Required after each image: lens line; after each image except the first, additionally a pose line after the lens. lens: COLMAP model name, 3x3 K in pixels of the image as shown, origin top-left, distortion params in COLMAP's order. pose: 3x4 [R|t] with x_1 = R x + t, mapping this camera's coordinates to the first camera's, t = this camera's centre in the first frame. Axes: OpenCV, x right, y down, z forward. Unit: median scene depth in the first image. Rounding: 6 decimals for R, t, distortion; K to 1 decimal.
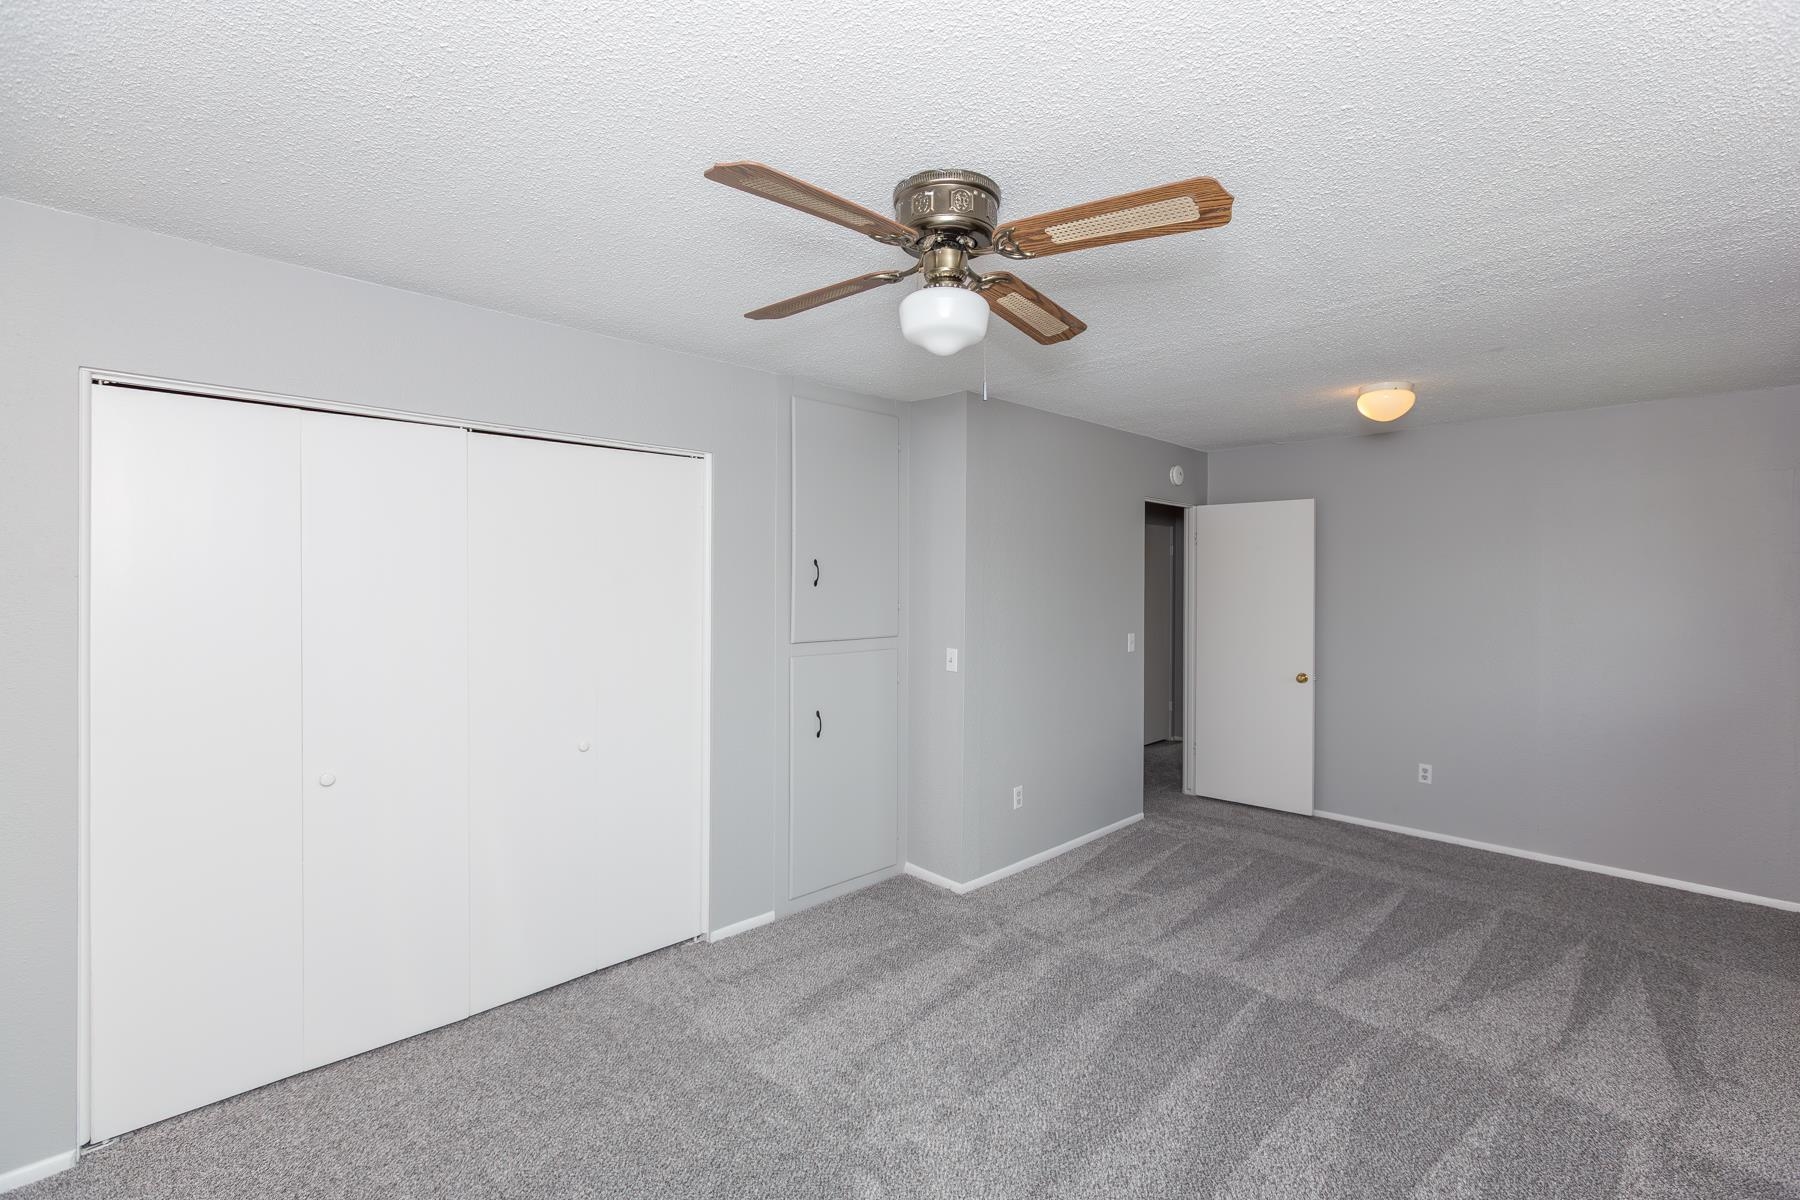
lens RADIAL K [[807.8, 0, 910.6], [0, 807.8, 587.9], [0, 0, 1]] dist [0.006872, -0.002747]
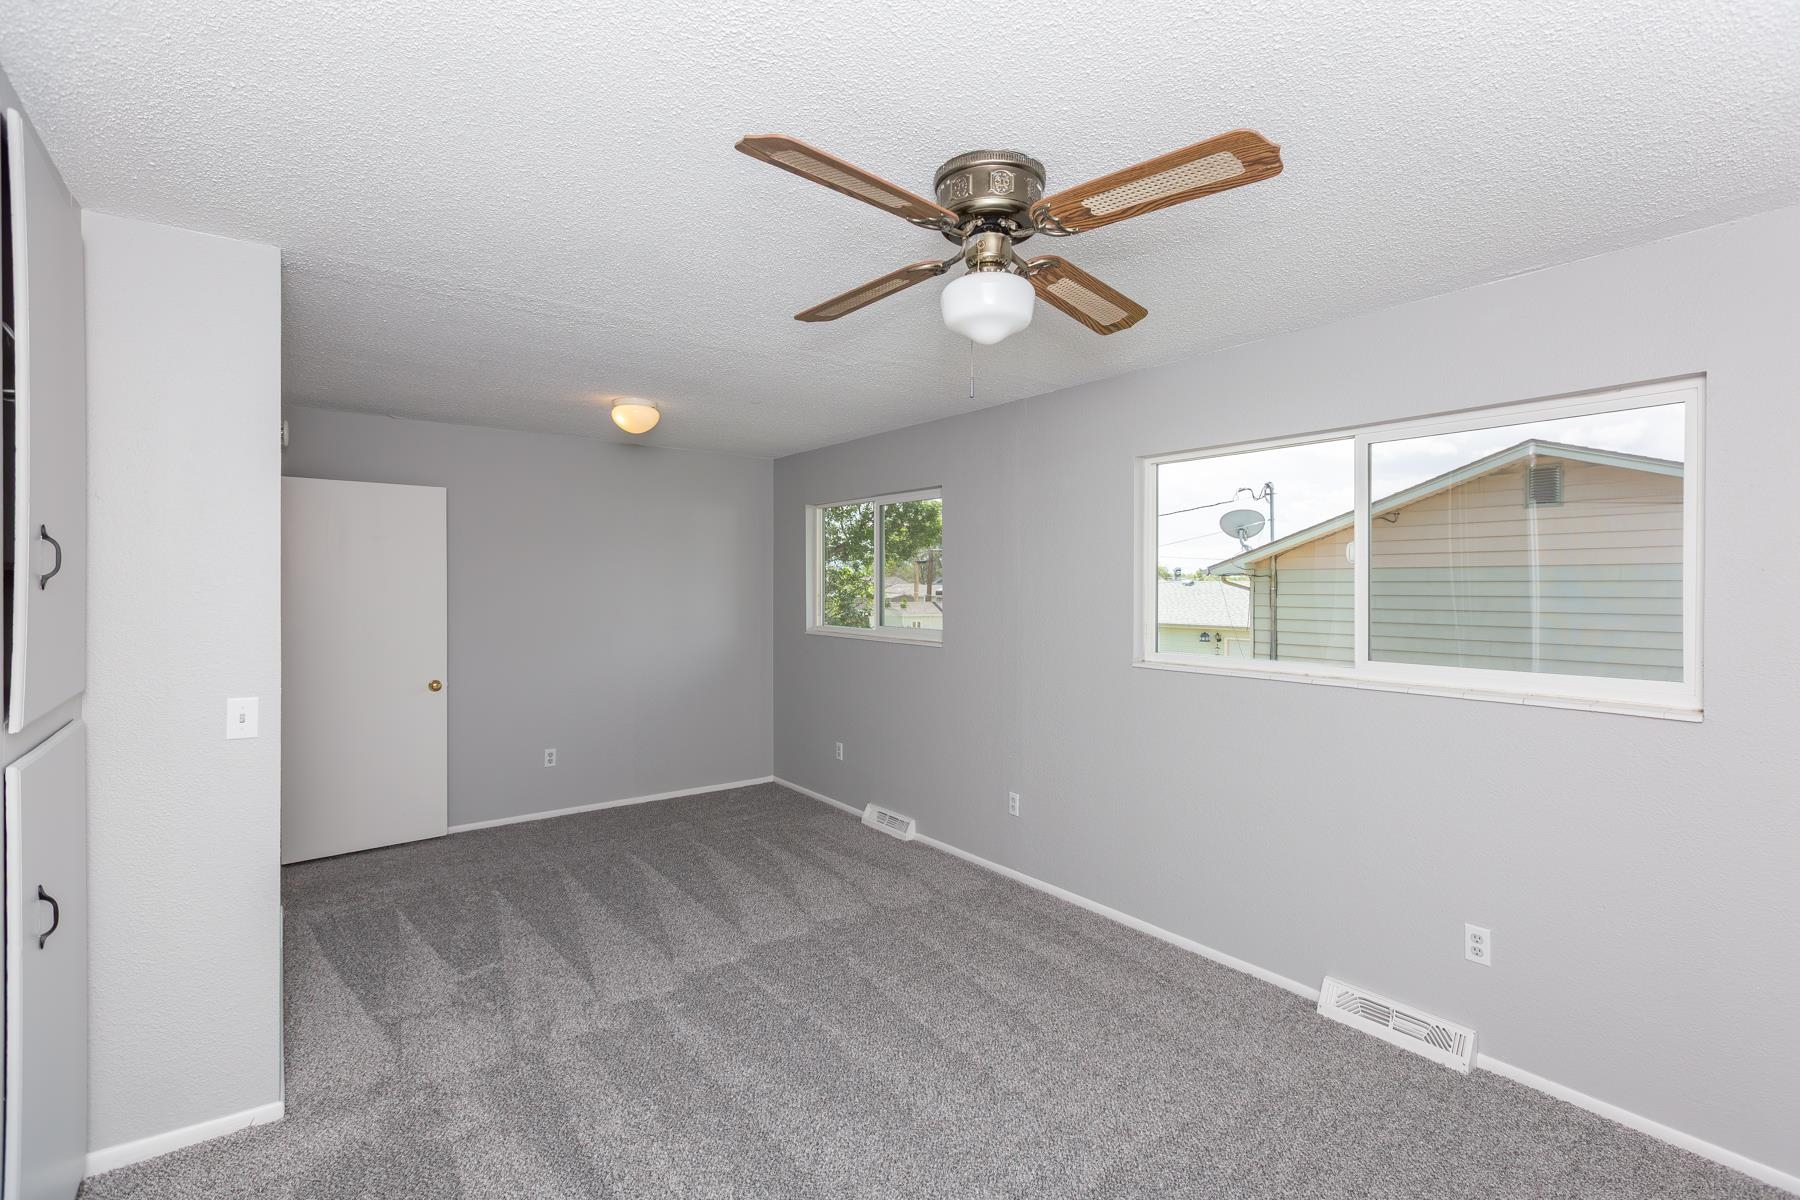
lens RADIAL K [[807.8, 0, 915.4], [0, 807.8, 595.0], [0, 0, 1]] dist [0.006872, -0.002747]
pose [[0.113129, -0.017040, 0.993434, -0.473217], [0.000238, 0.999853, 0.017123, -0.005833], [-0.993580, -0.001701, 0.113117, 0.503762]]
